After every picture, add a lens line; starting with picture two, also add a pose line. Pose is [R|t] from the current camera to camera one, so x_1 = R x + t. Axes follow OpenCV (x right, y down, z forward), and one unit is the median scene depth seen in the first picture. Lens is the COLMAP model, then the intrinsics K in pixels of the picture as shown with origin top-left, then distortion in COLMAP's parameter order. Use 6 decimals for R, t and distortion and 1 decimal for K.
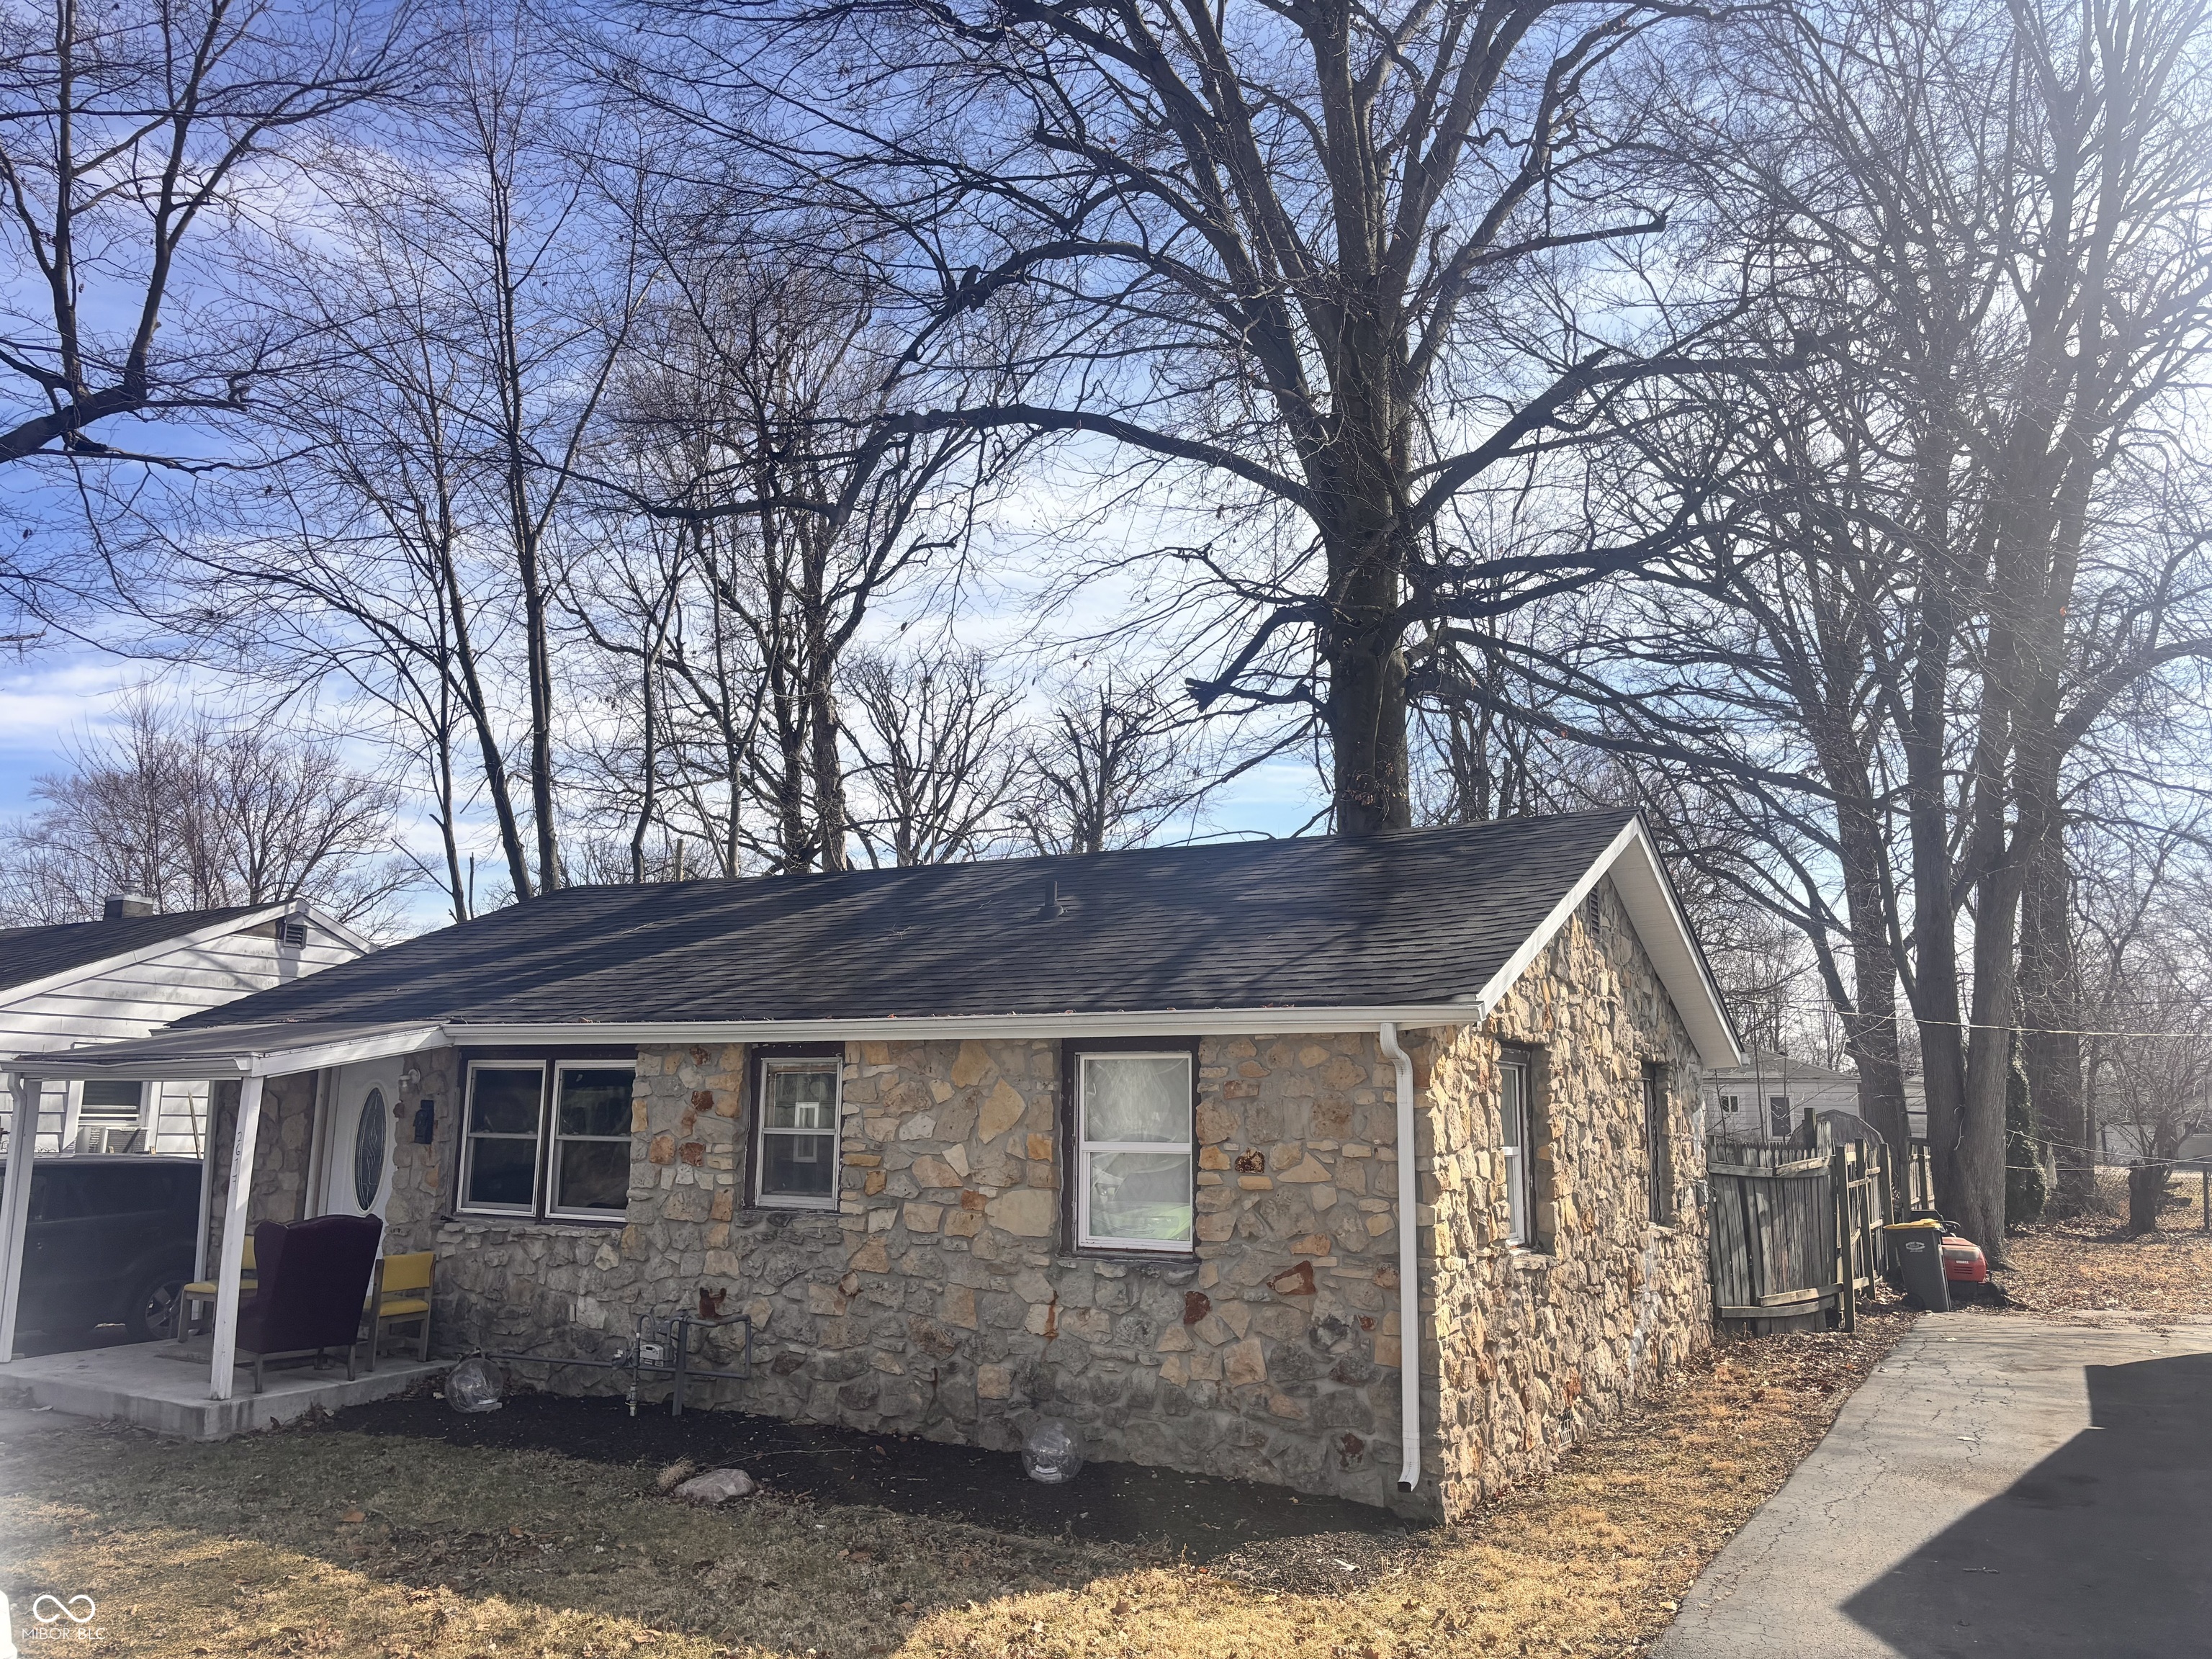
lens RADIAL K [[1695.9, 0, 1093.1], [0, 1695.9, 818.4], [0, 0, 1]] dist [0.055948, -0.074507]
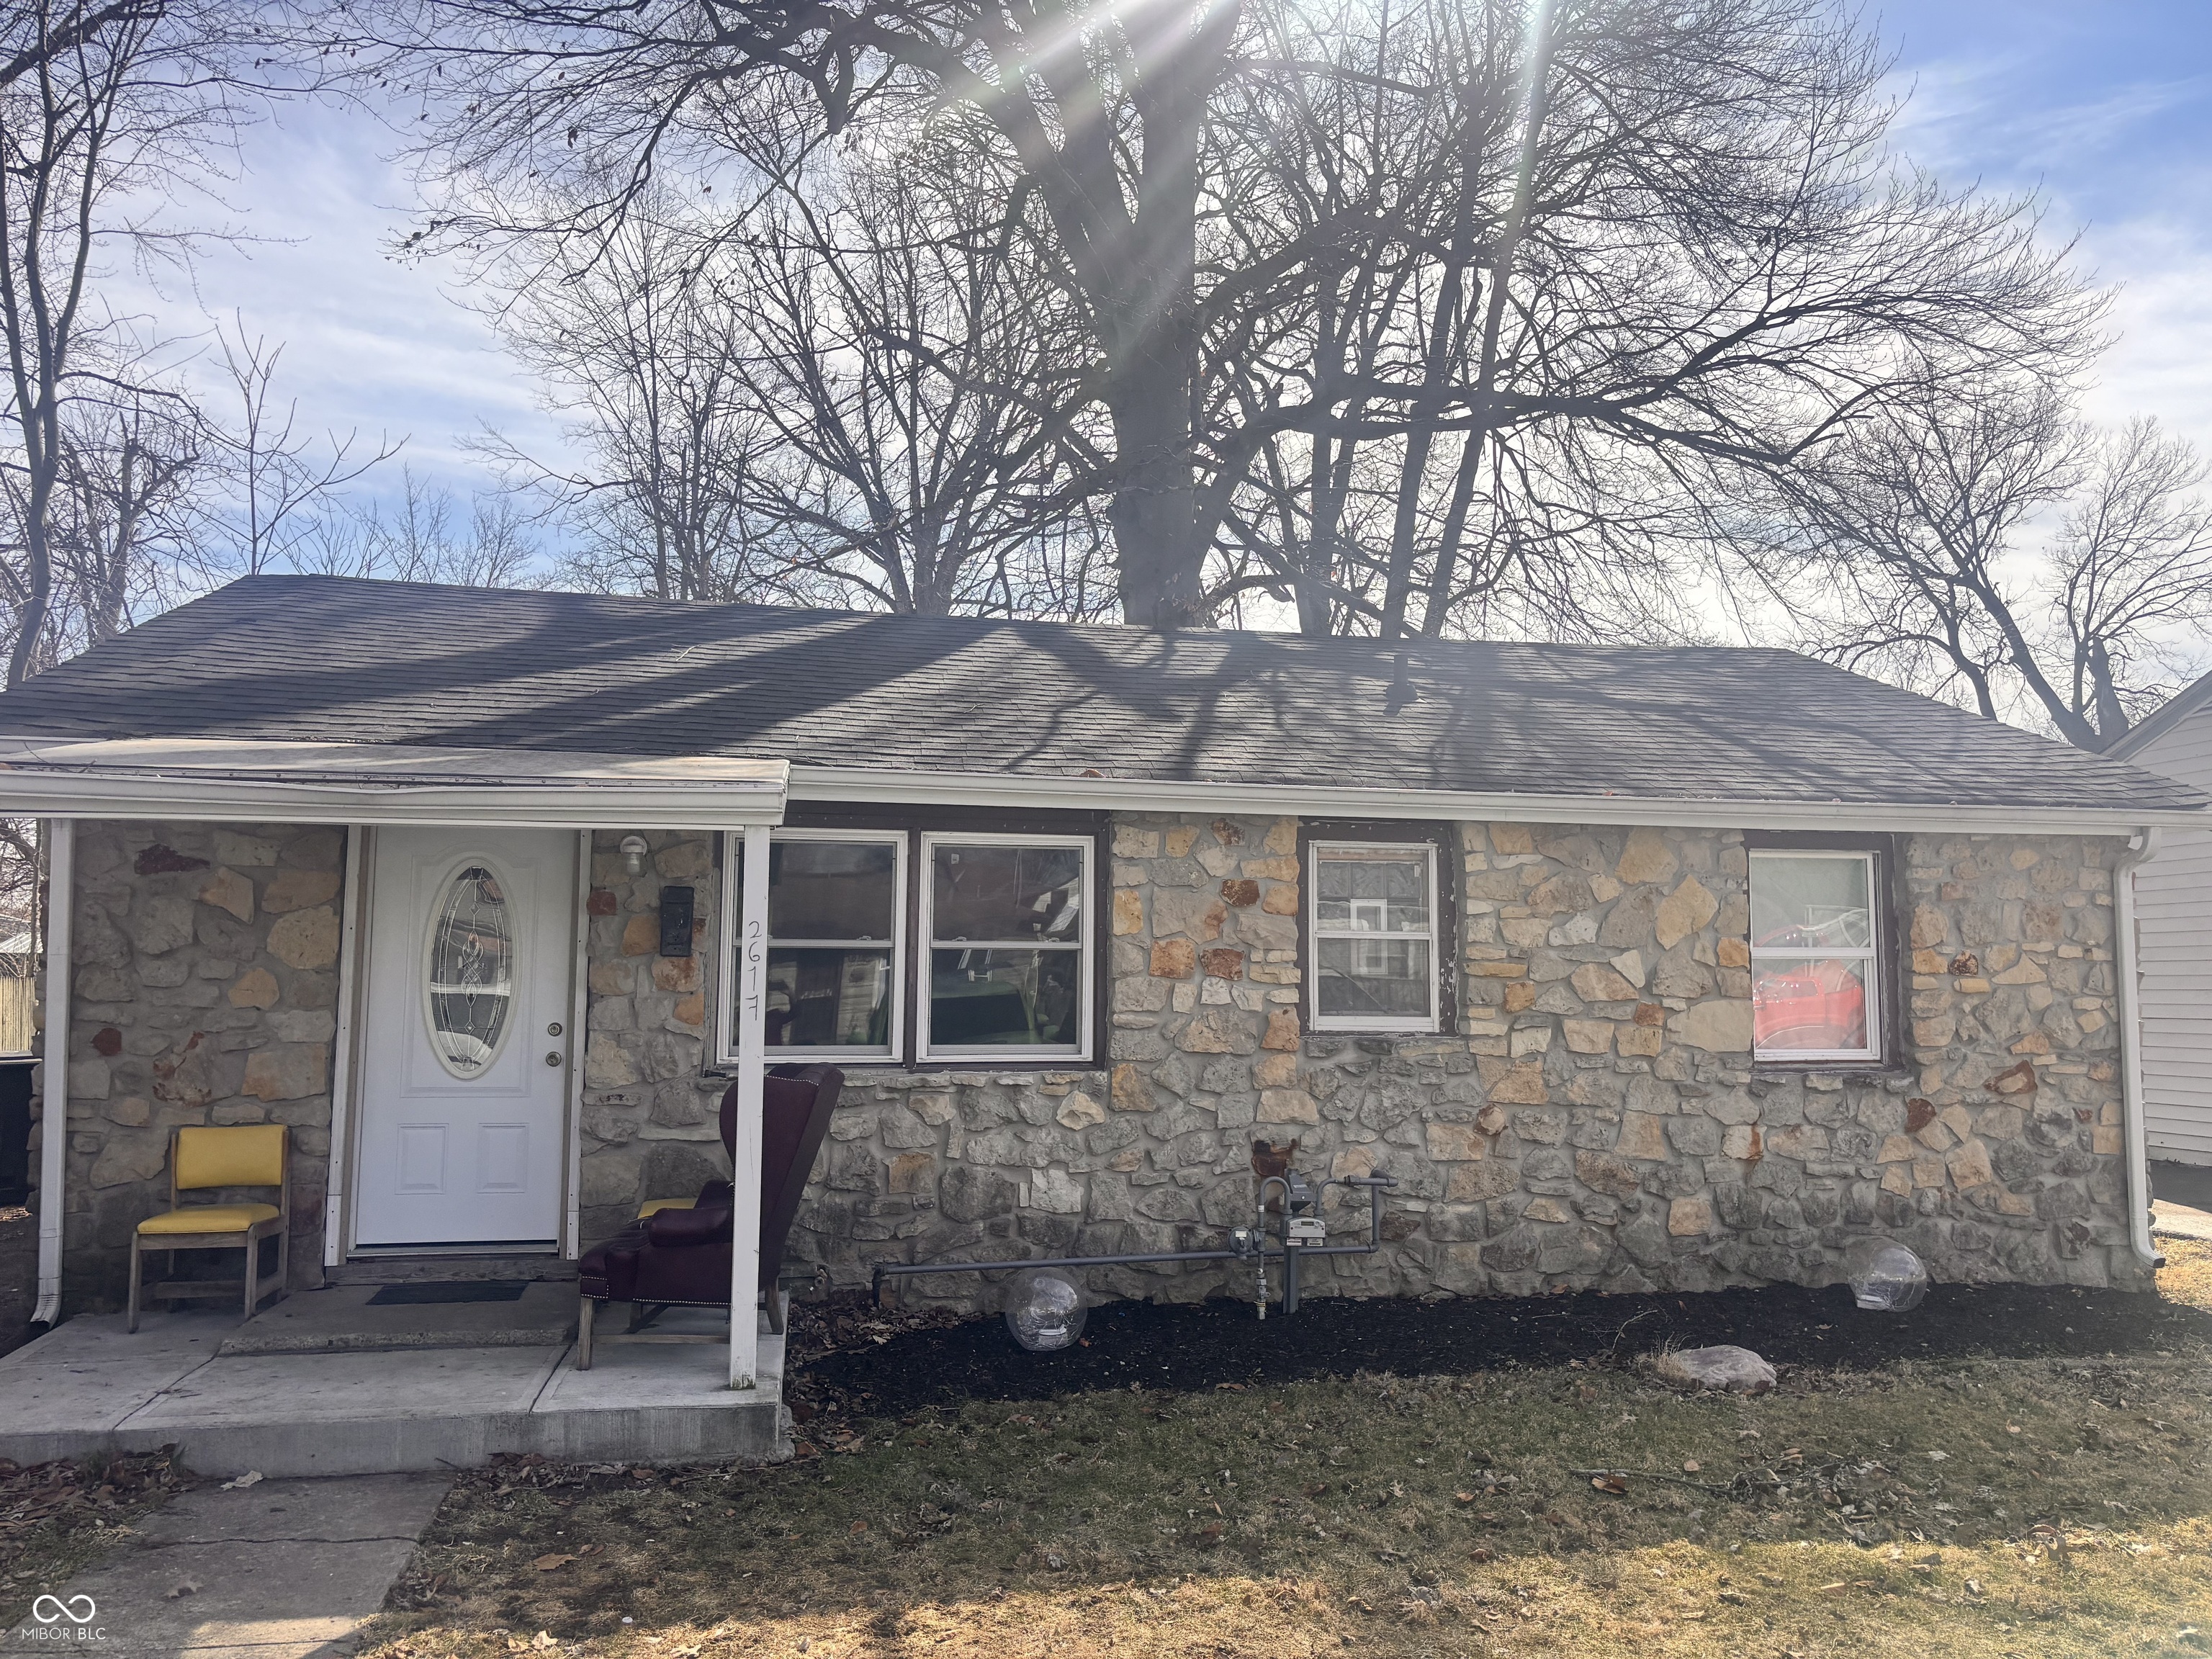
lens RADIAL K [[1695.9, 0, 1102.9], [0, 1695.9, 813.3], [0, 0, 1]] dist [0.055948, -0.074507]
pose [[0.747219, 0.058865, 0.661966, -0.772419], [-0.110523, 0.993205, 0.036436, 0.112608], [-0.655323, -0.100388, 0.748648, 0.499980]]
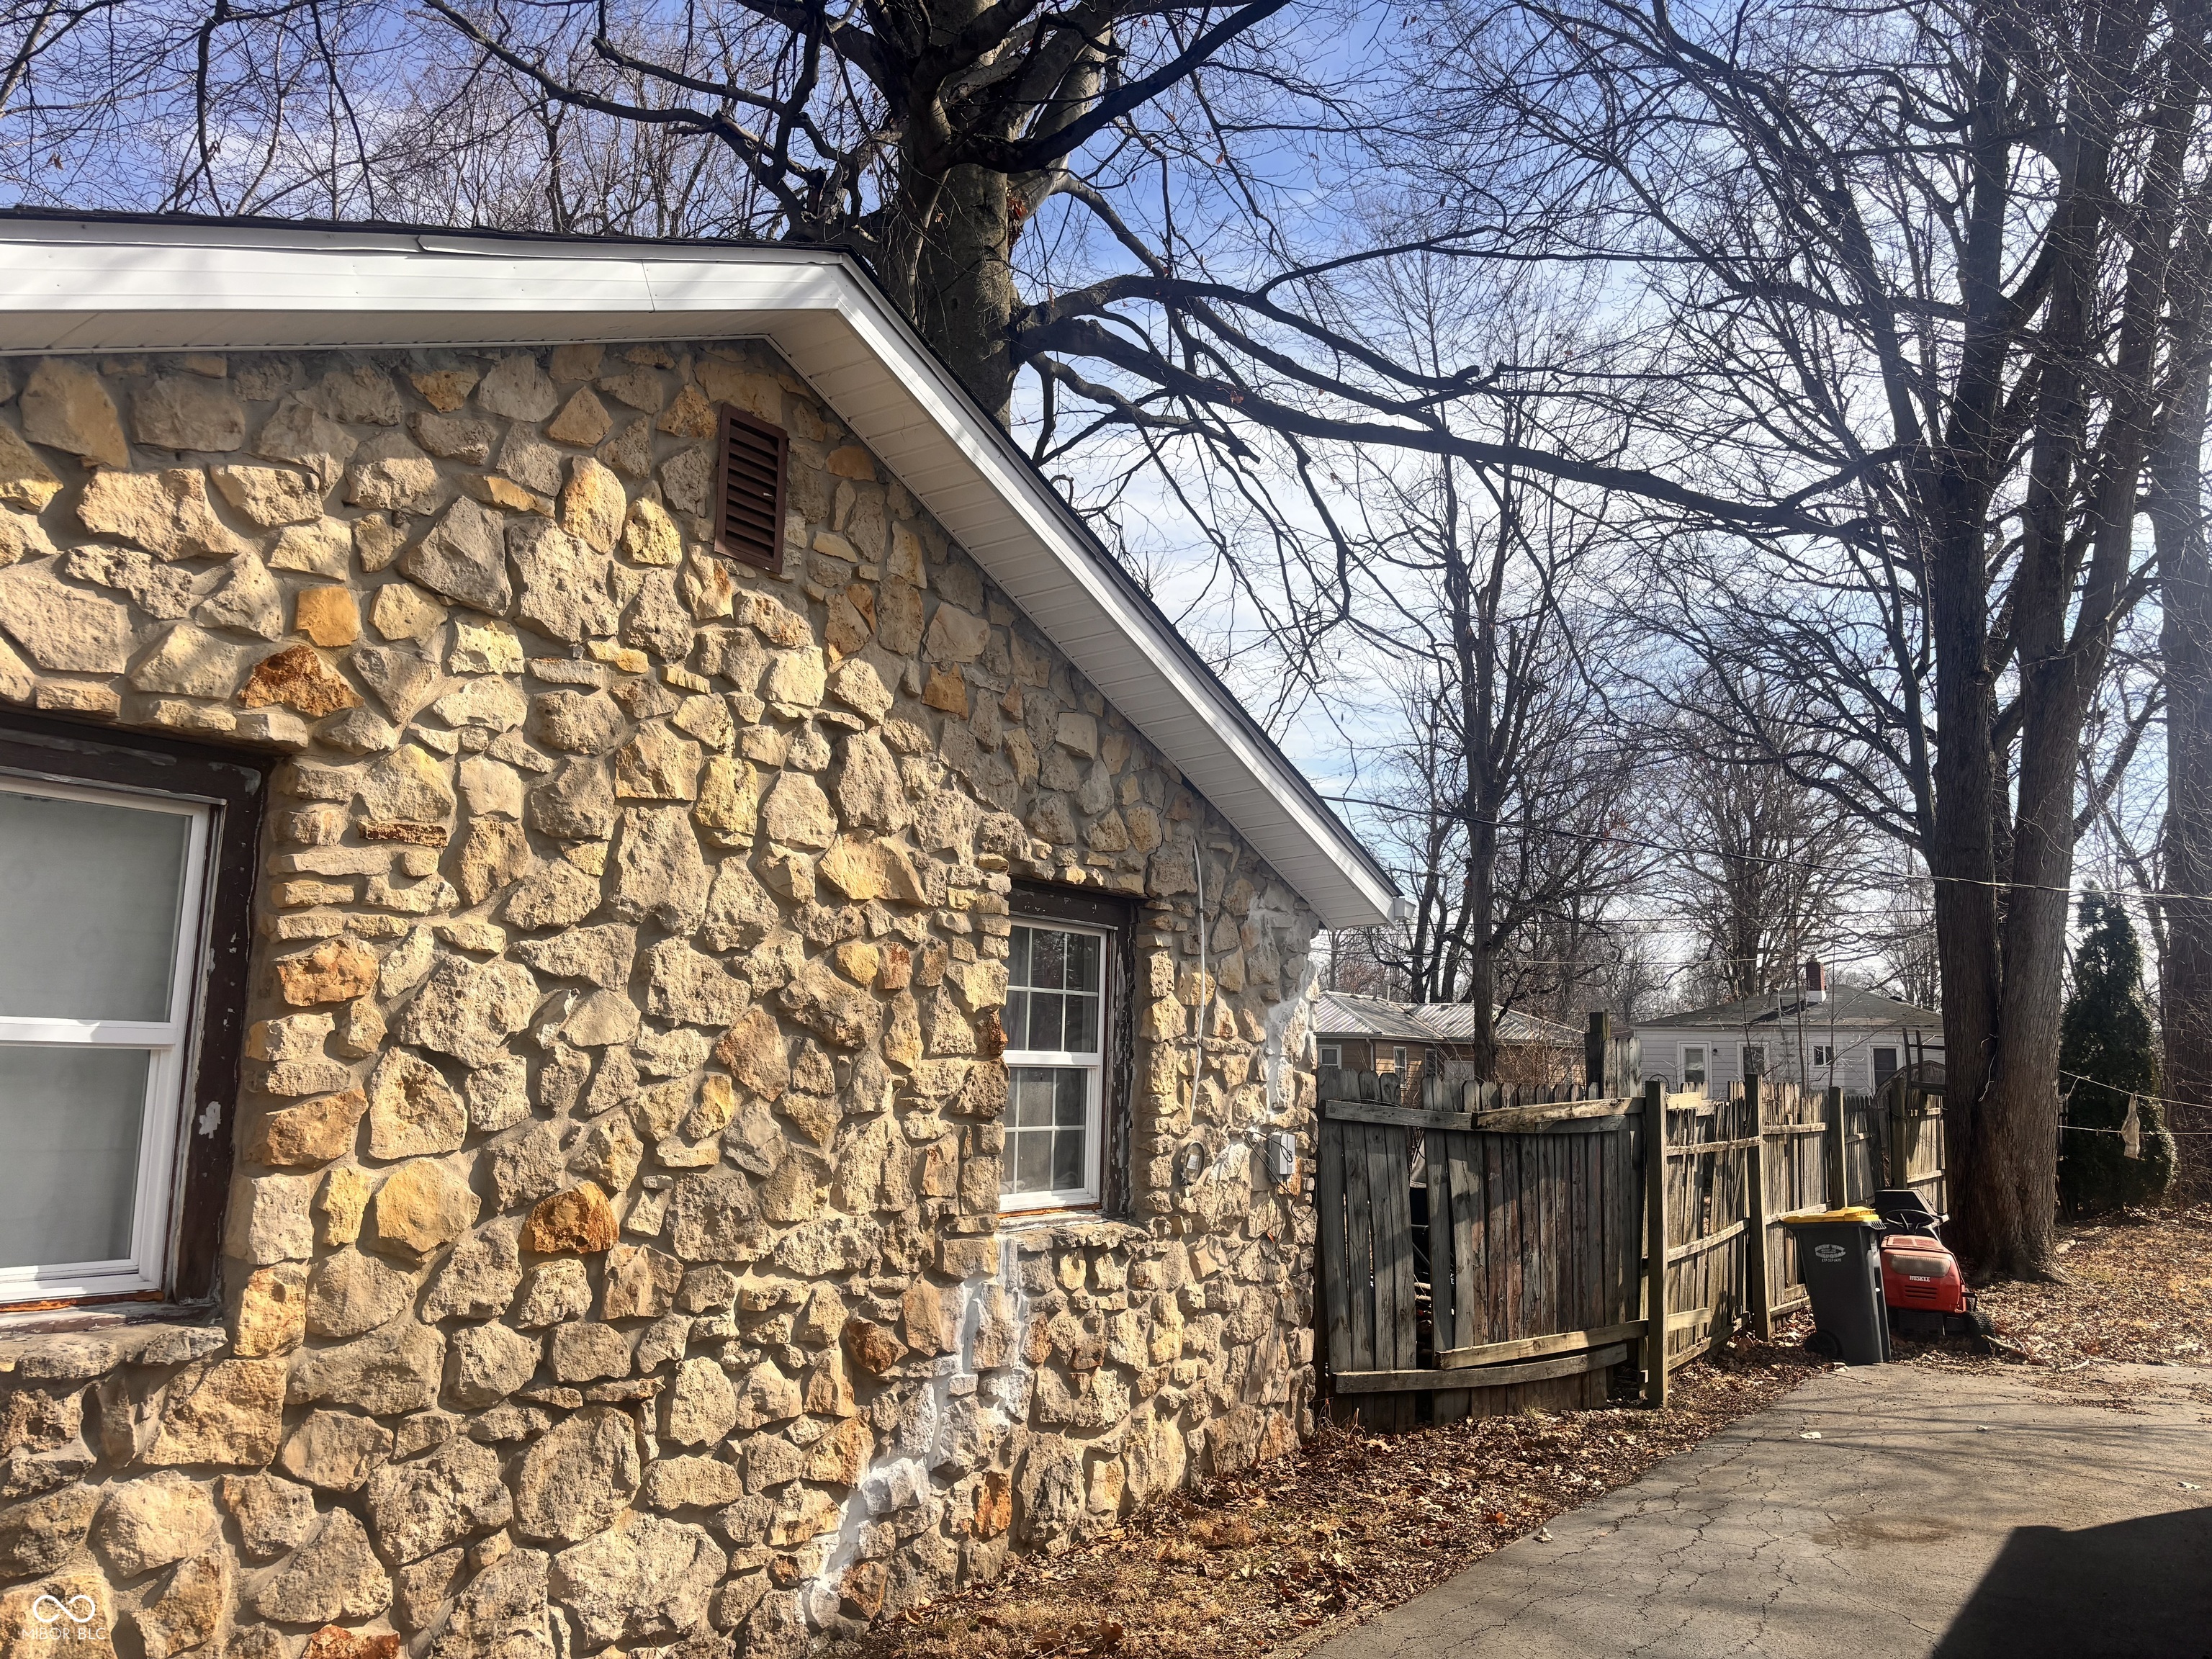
lens RADIAL K [[1695.9, 0, 1148.3], [0, 1695.9, 792.7], [0, 0, 1]] dist [0.055948, -0.074507]
pose [[0.997328, -0.002361, -0.073016, 0.459890], [0.002975, 0.999961, 0.008303, 0.134536], [0.072993, -0.008498, 0.997296, 0.623259]]
